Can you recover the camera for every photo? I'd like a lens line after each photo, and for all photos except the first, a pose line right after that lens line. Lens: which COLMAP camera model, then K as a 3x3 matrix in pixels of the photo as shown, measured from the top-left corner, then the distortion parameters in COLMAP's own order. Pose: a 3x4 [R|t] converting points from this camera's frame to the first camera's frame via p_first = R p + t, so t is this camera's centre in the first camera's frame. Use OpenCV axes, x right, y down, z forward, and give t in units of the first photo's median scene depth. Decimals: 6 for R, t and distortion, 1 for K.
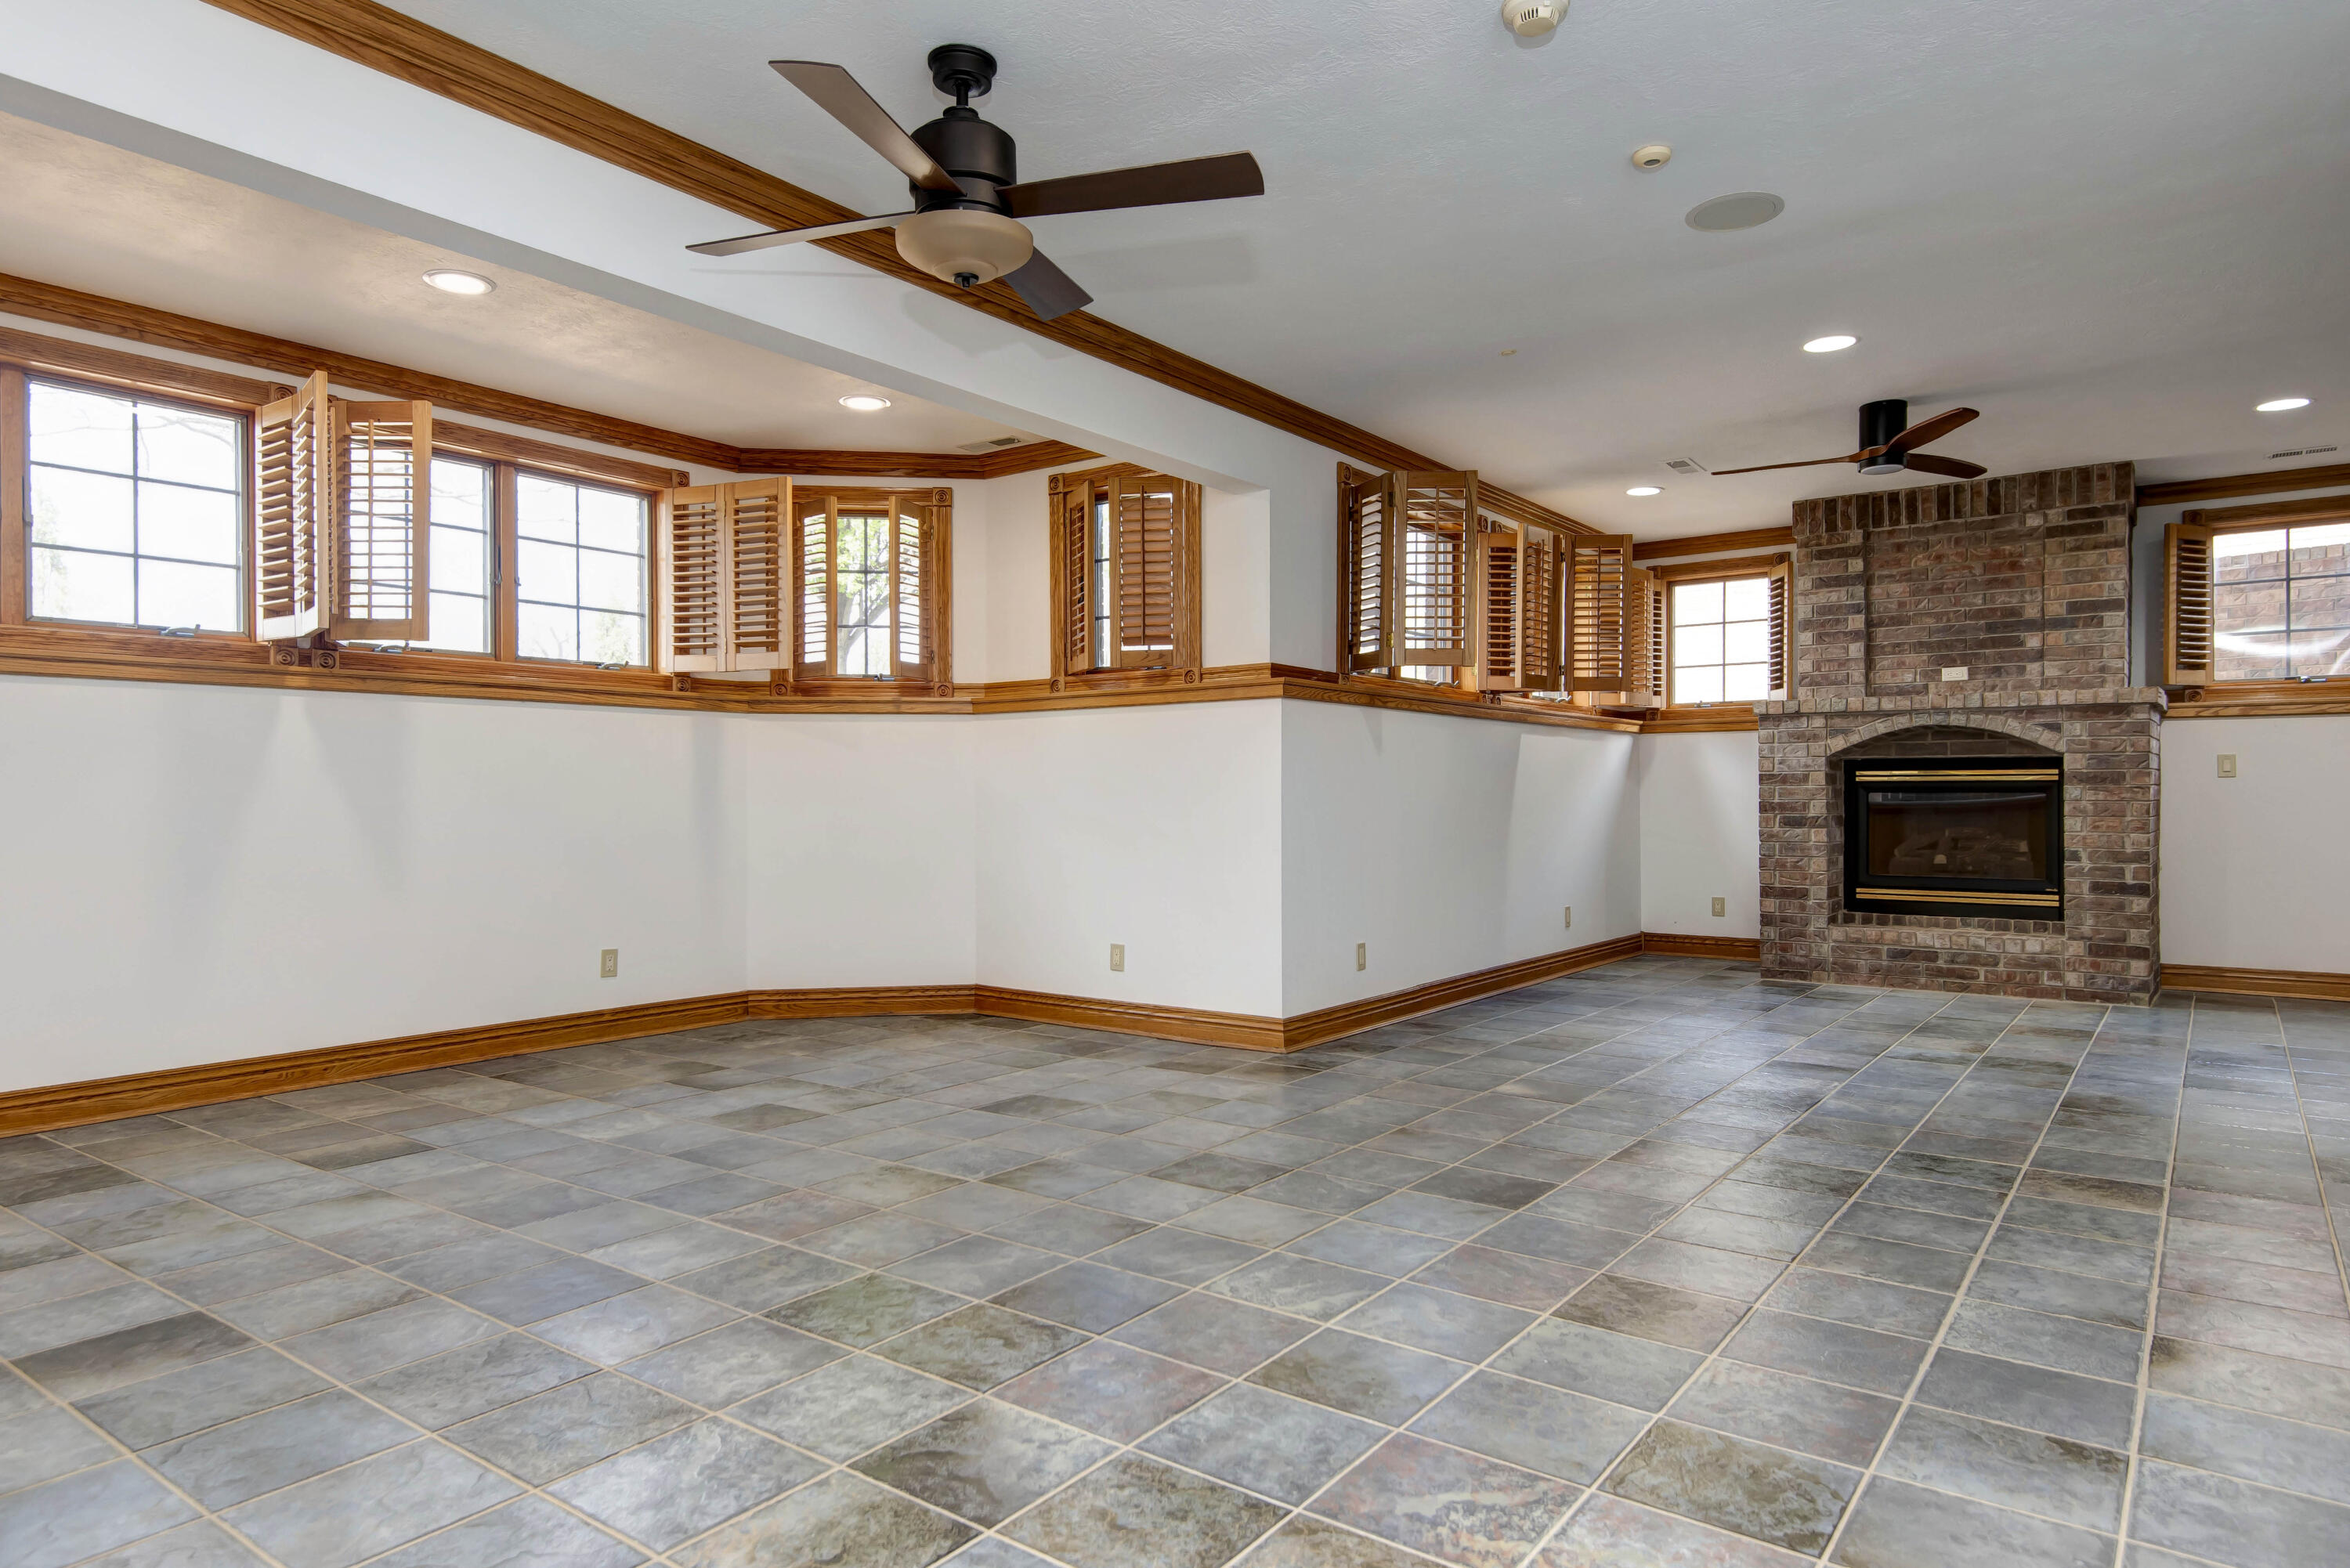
lens RADIAL K [[1376.5, 0, 1160.8], [0, 1376.5, 788.5], [0, 0, 1]] dist [0.037093, -0.018821]
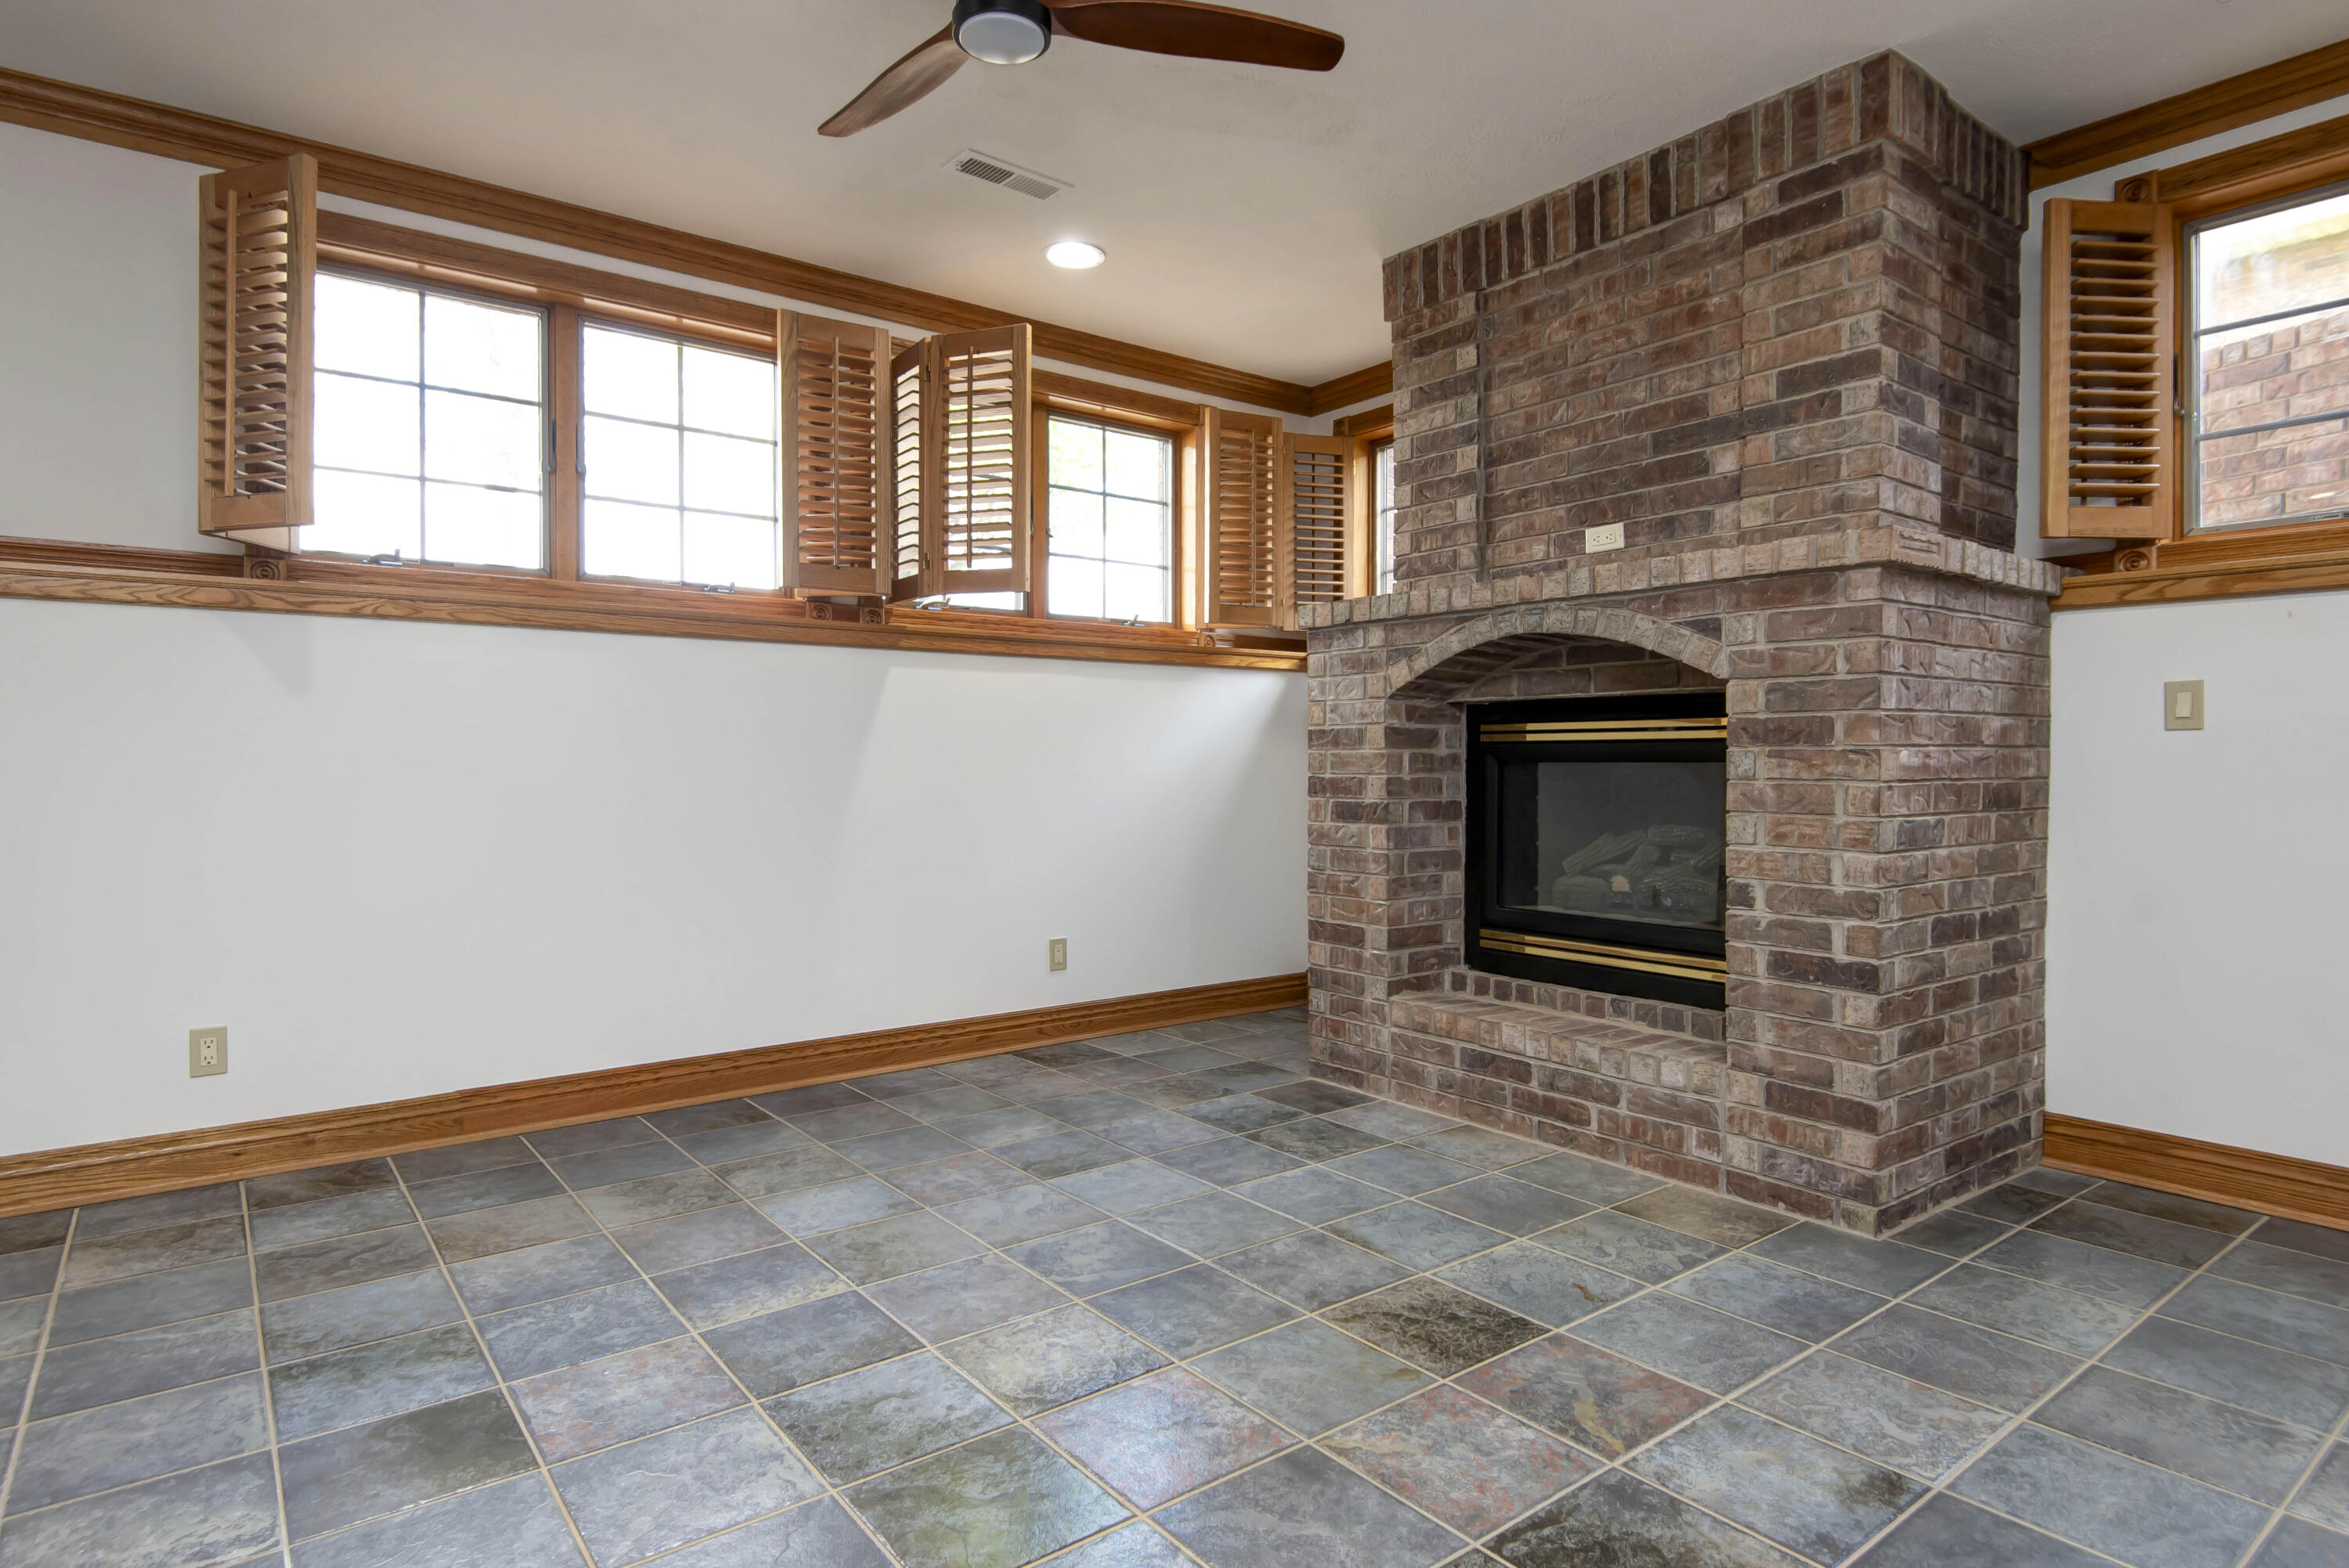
lens RADIAL K [[1250.0, 0, 1161.4], [0, 1250.0, 764.5], [0, 0, 1]] dist [0.024866, -0.005071]
pose [[0.959905, 0.003055, -0.280310, 0.552683], [-0.001101, 0.999974, 0.007129, 0.000805], [0.280325, -0.006535, 0.959883, 0.501200]]
